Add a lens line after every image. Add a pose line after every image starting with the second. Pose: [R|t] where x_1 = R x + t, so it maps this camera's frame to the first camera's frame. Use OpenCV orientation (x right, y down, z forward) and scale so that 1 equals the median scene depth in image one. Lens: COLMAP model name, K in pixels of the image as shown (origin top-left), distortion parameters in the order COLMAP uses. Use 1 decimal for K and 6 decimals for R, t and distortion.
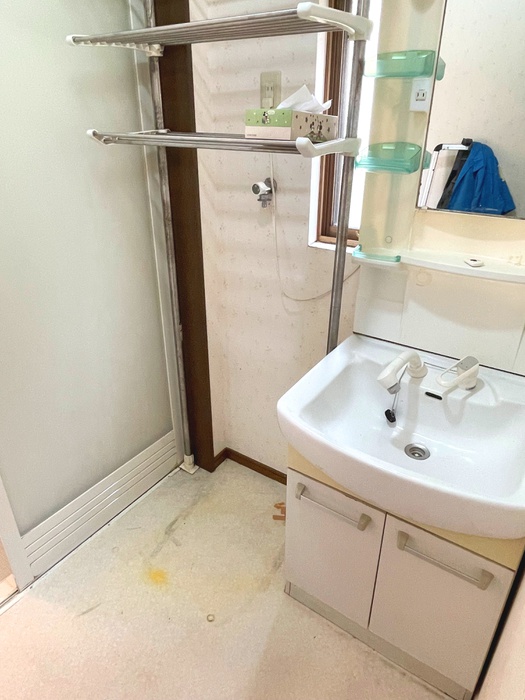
lens RADIAL K [[466.4, 0, 264.3], [0, 466.4, 350.7], [0, 0, 1]] dist [-0.011358, 0.002452]
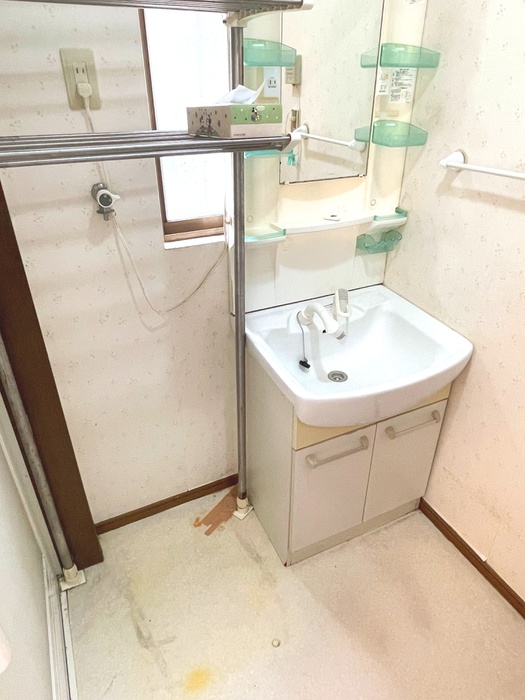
lens RADIAL K [[466.4, 0, 265.8], [0, 466.4, 348.4], [0, 0, 1]] dist [-0.011358, 0.002452]
pose [[0.486121, -0.444319, 0.752507, -0.638586], [0.395646, 0.879693, 0.263829, -0.241308], [-0.779199, 0.169474, 0.603430, 0.375183]]
